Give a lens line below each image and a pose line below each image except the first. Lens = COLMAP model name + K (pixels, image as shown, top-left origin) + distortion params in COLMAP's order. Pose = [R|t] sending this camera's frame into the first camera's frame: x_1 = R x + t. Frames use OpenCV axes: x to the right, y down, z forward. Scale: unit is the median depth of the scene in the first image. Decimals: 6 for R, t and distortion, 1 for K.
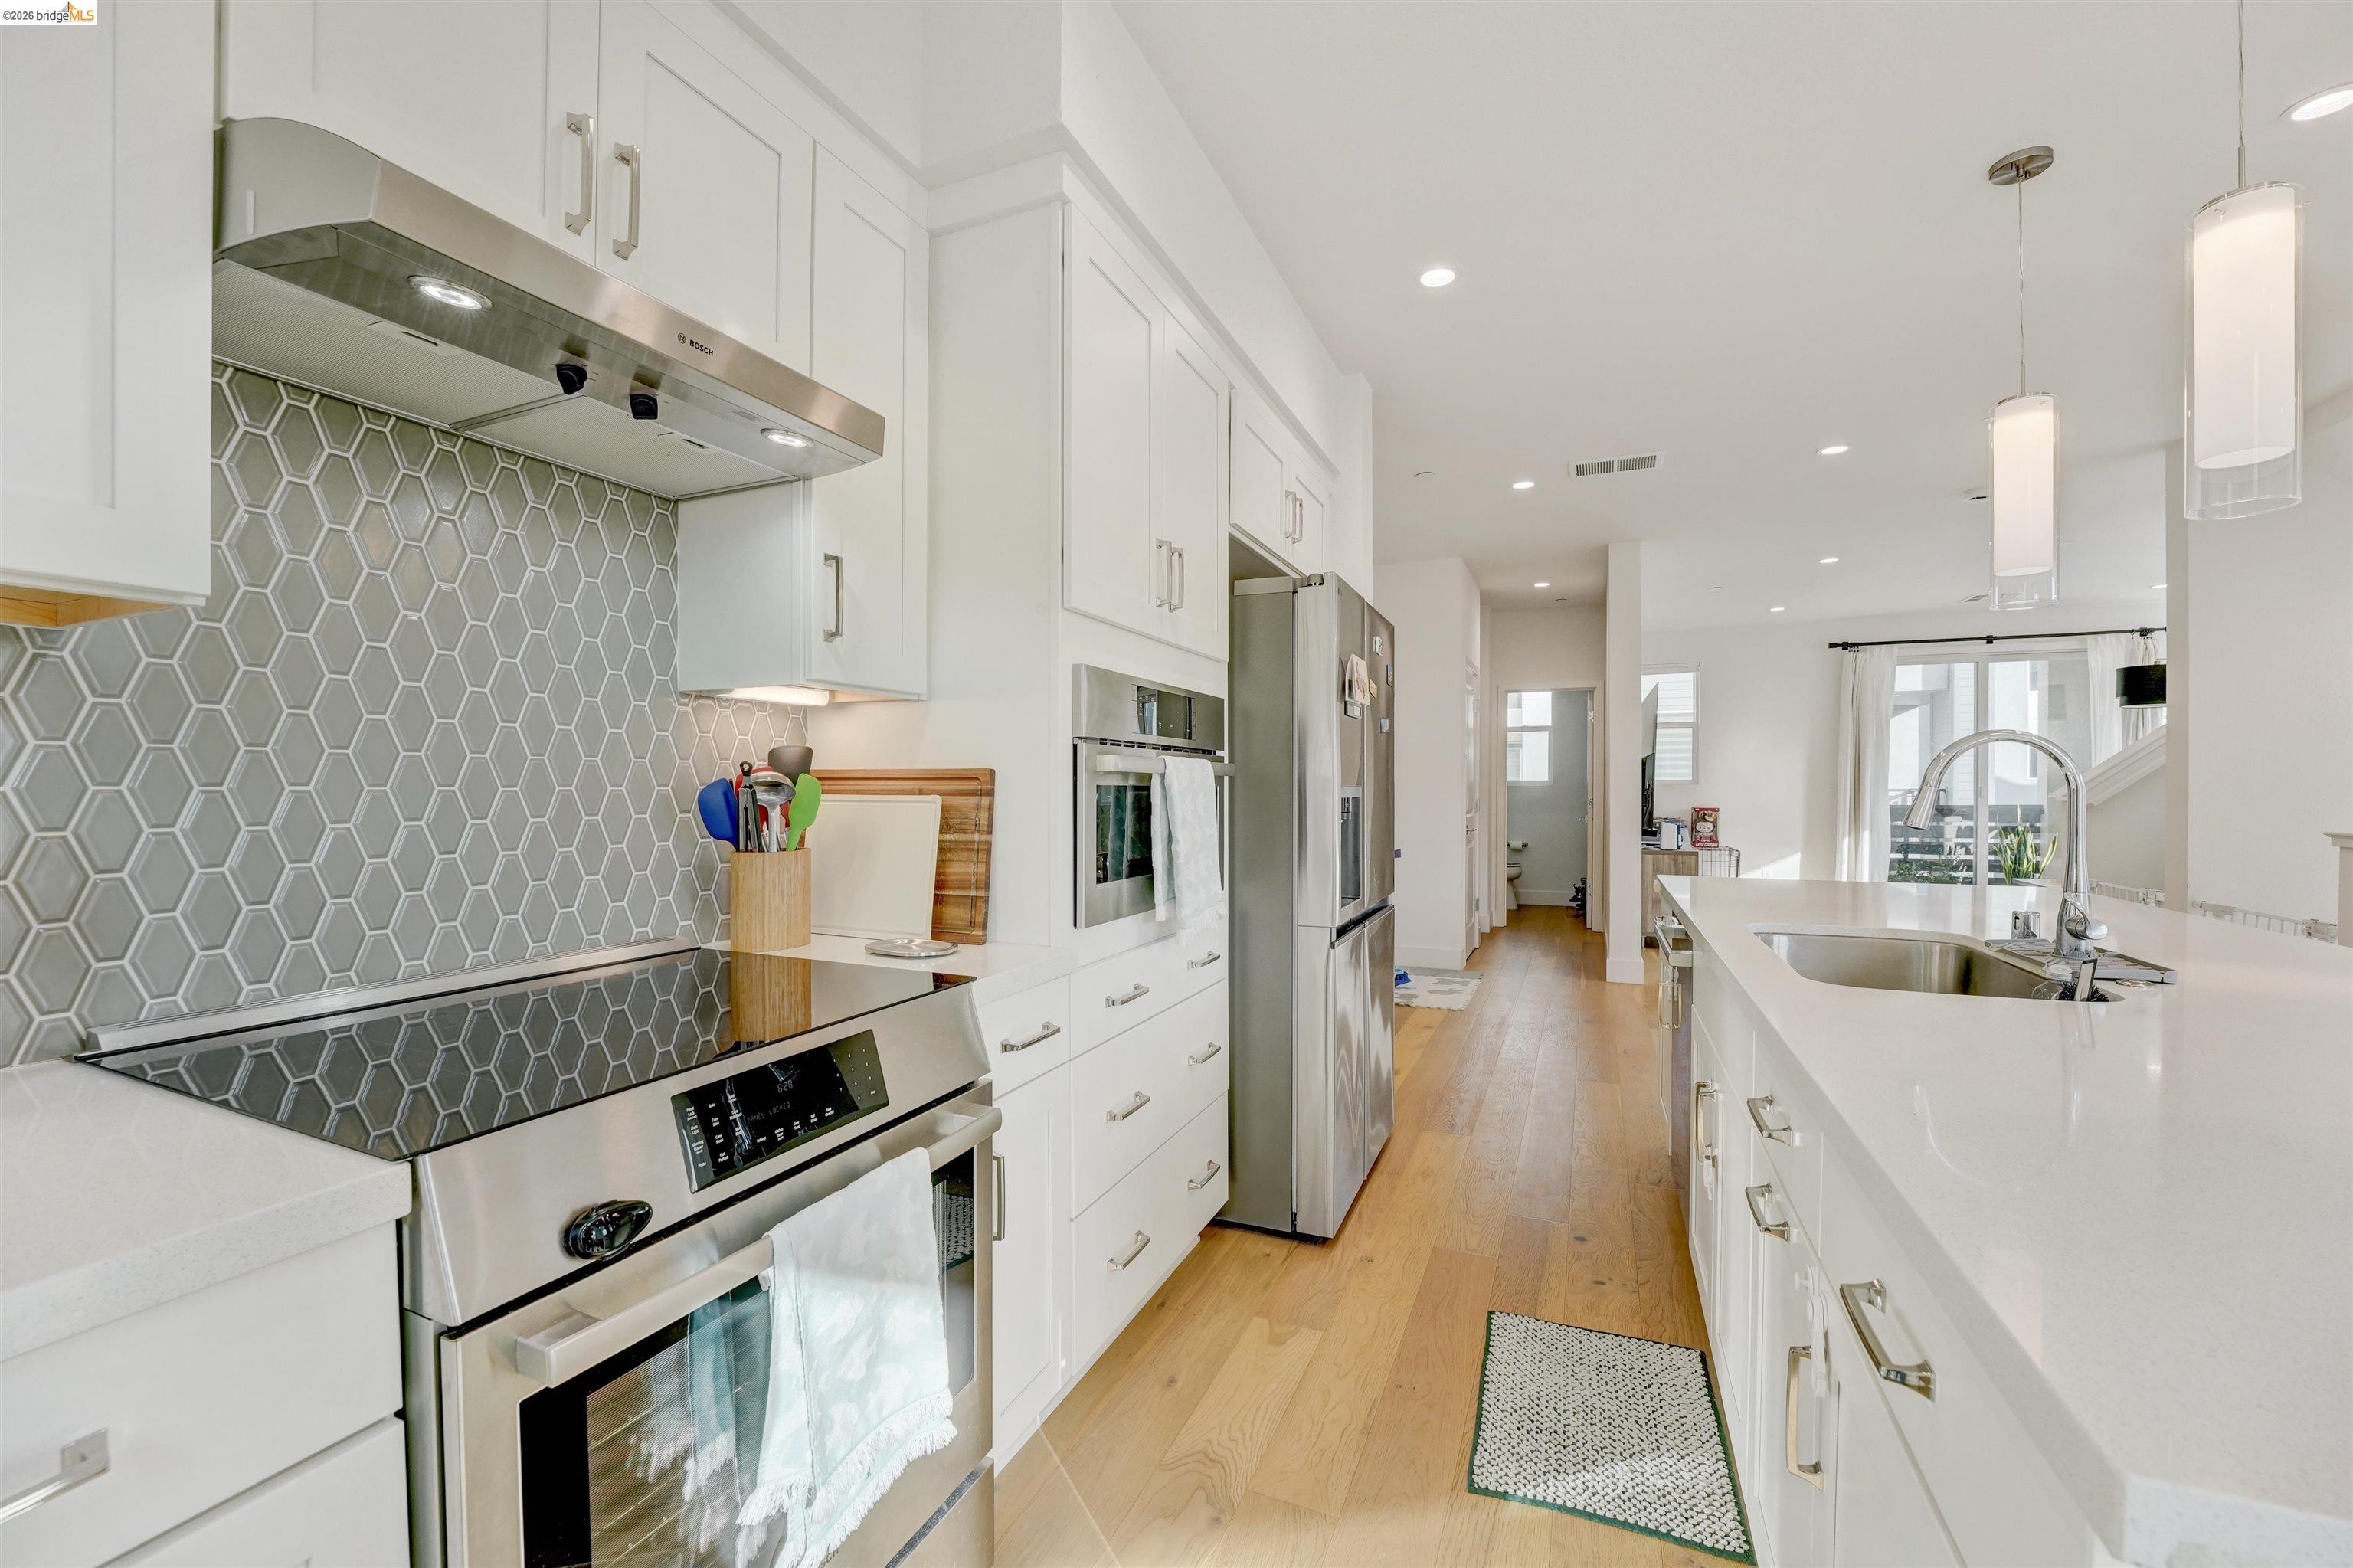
lens RADIAL K [[959.8, 0, 1167.2], [0, 959.8, 799.0], [0, 0, 1]] dist [-0.028684, 0.003049]
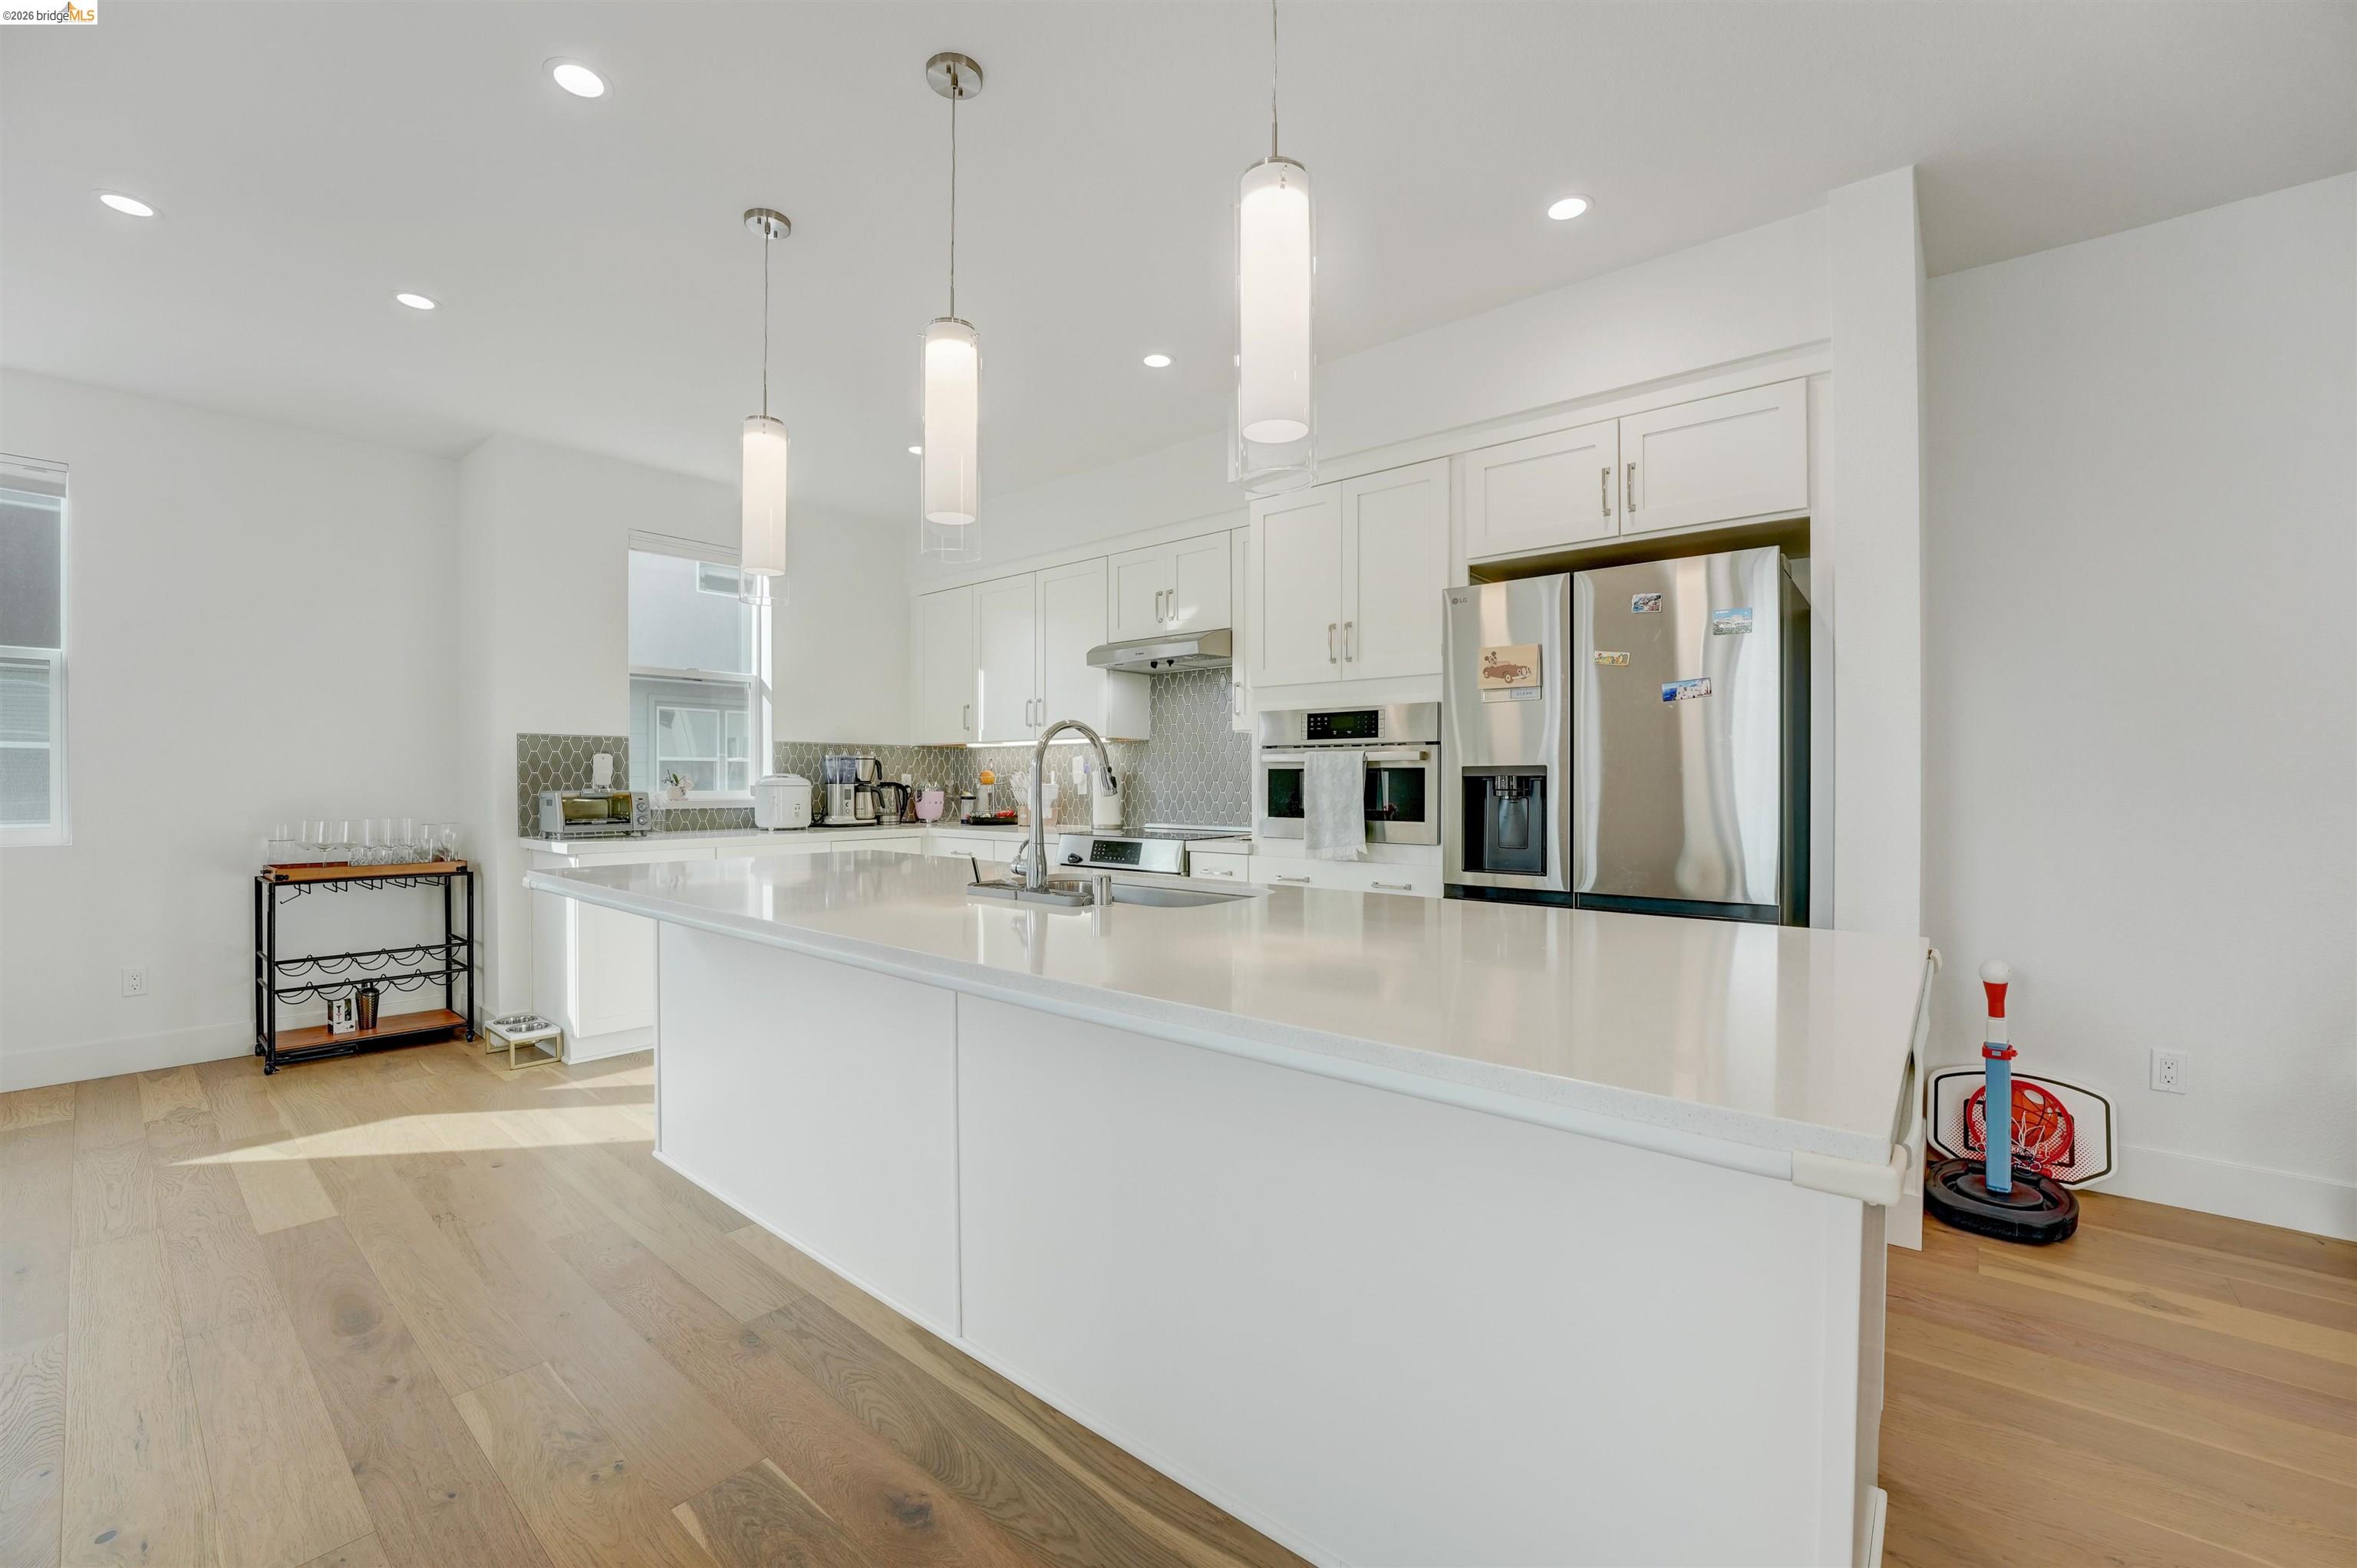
lens RADIAL K [[955.9, 0, 1171.2], [0, 955.9, 789.5], [0, 0, 1]] dist [-0.026258, 0.000387]
pose [[-0.288243, 0.009790, -0.957507, 1.426949], [-0.010078, 0.999861, 0.013257, 0.003549], [0.957504, 0.013471, -0.288104, 1.020461]]
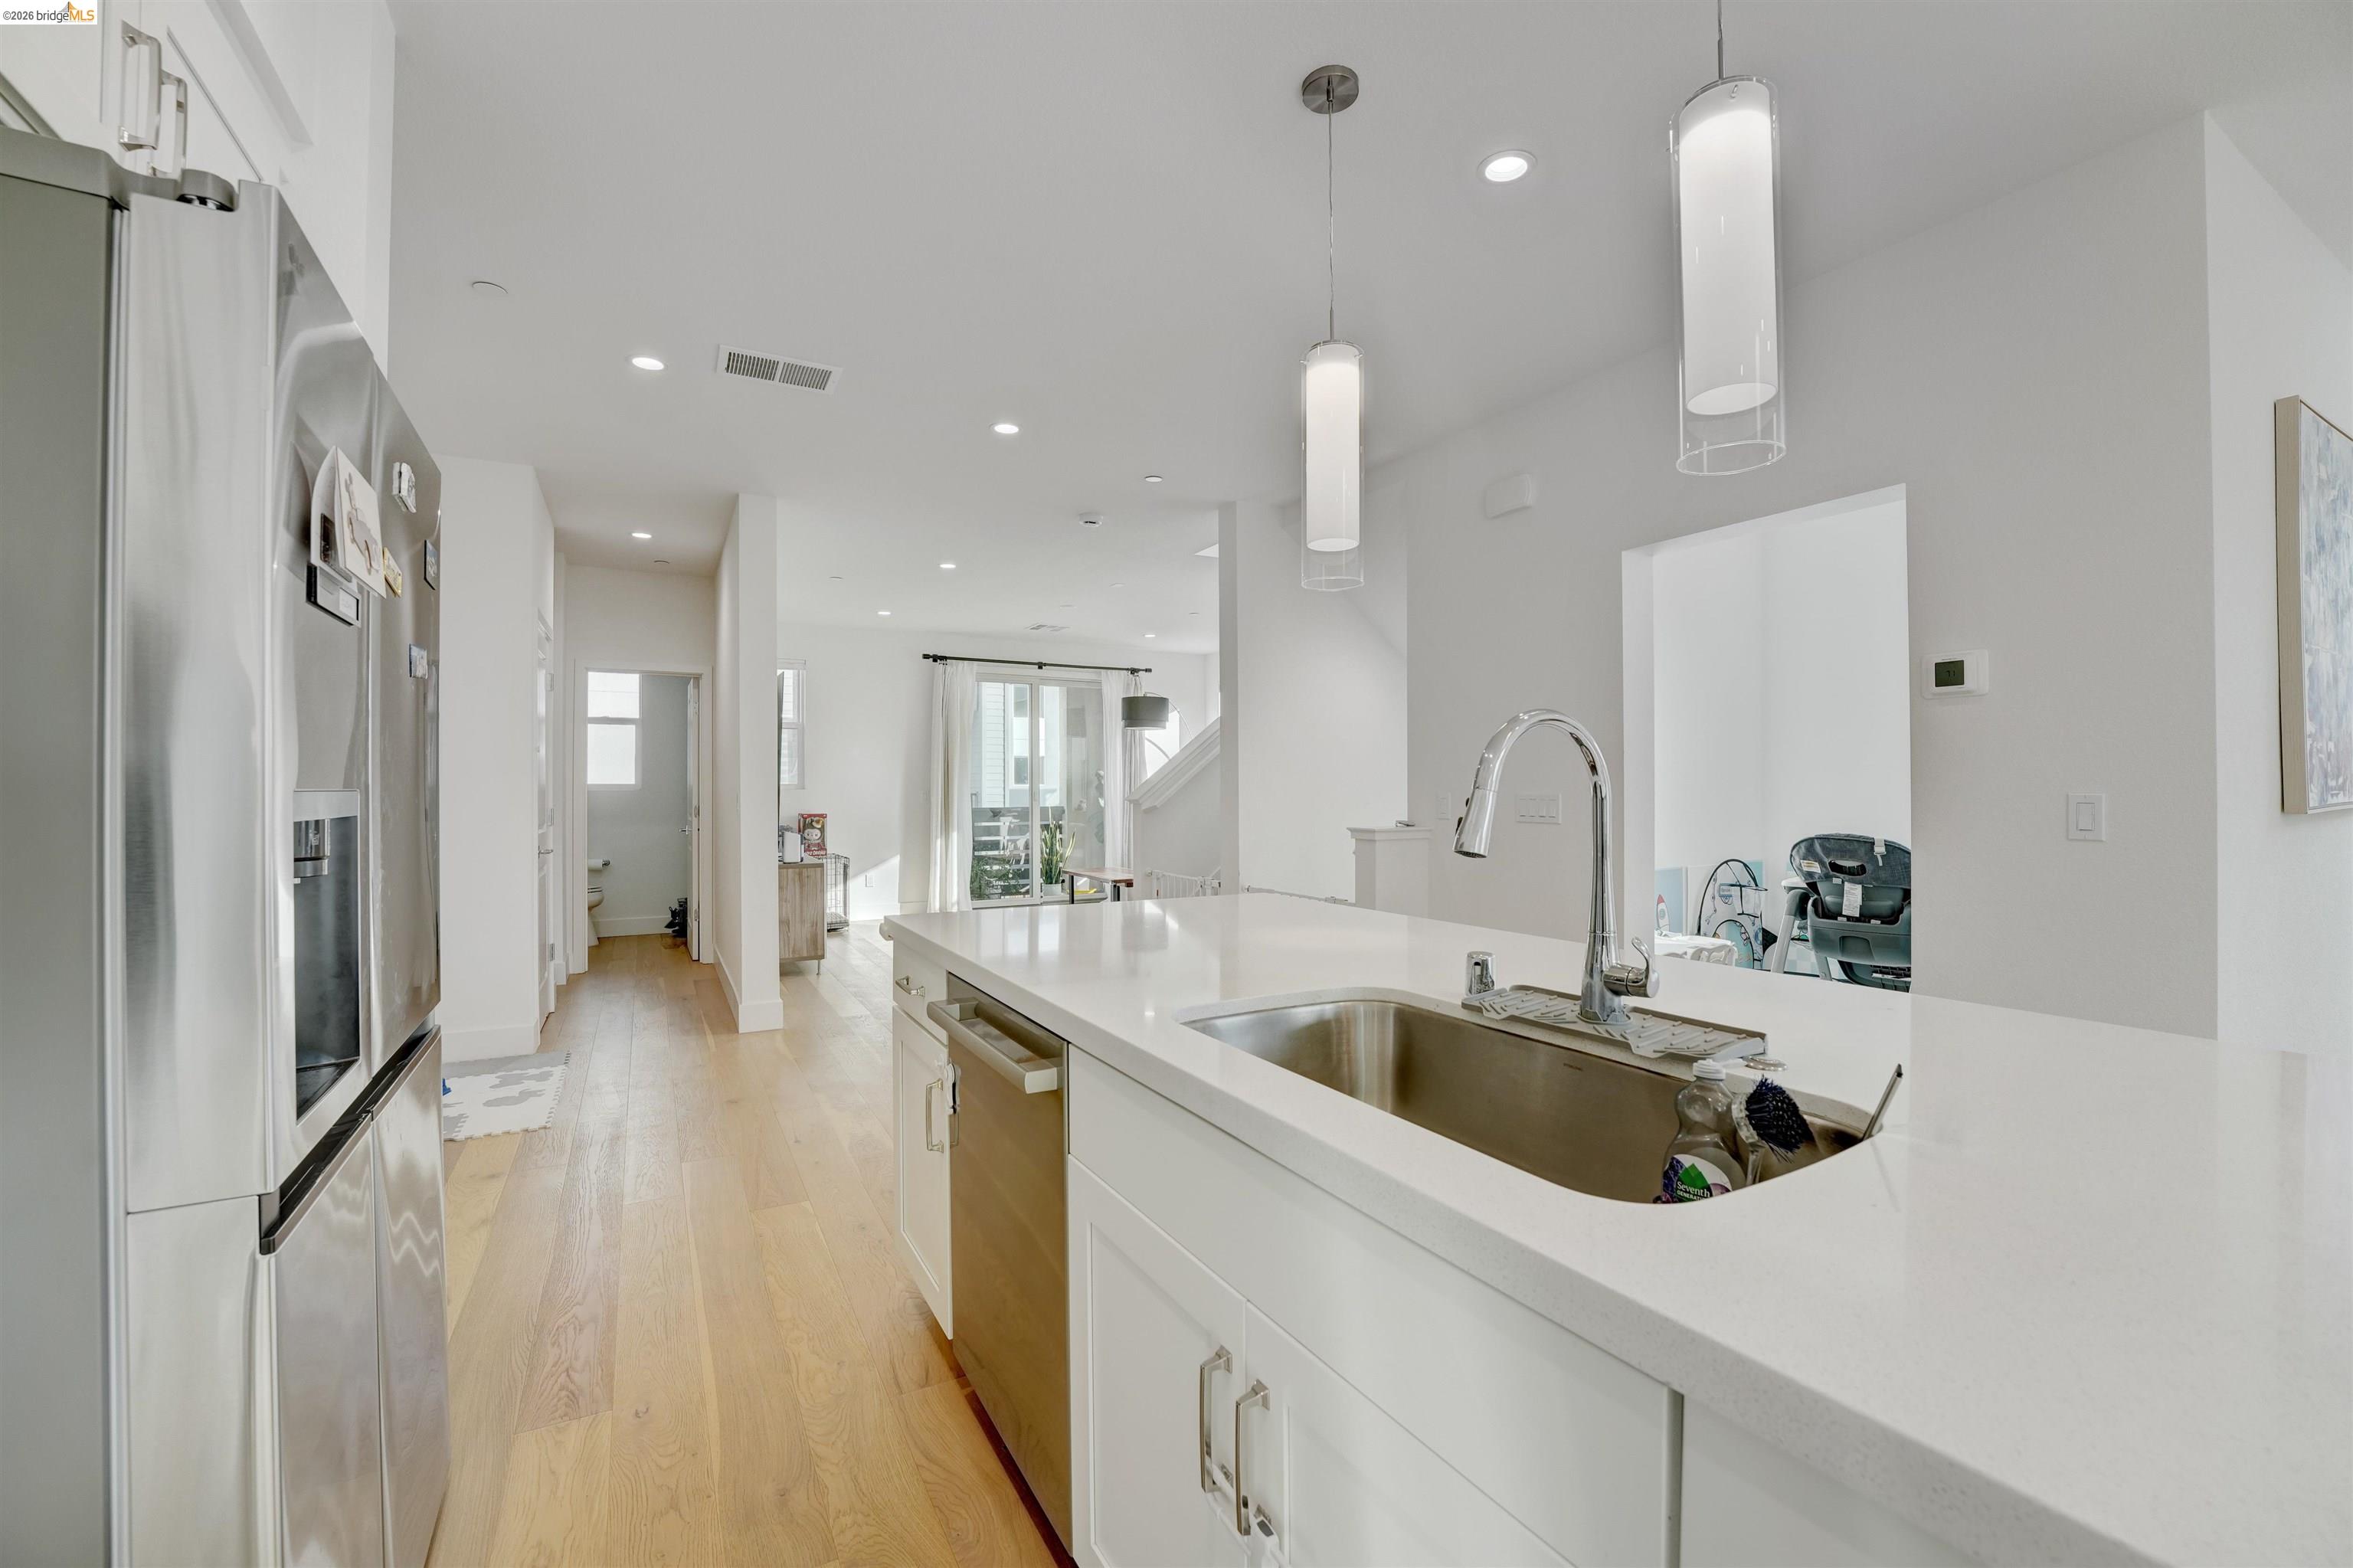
lens RADIAL K [[954.4, 0, 1169.2], [0, 954.4, 789.5], [0, 0, 1]] dist [-0.026258, 0.000387]
pose [[0.605976, 0.002468, 0.795479, 0.100316], [0.009513, 0.999901, -0.010349, -0.005932], [-0.795426, 0.013839, 0.605892, 0.514866]]
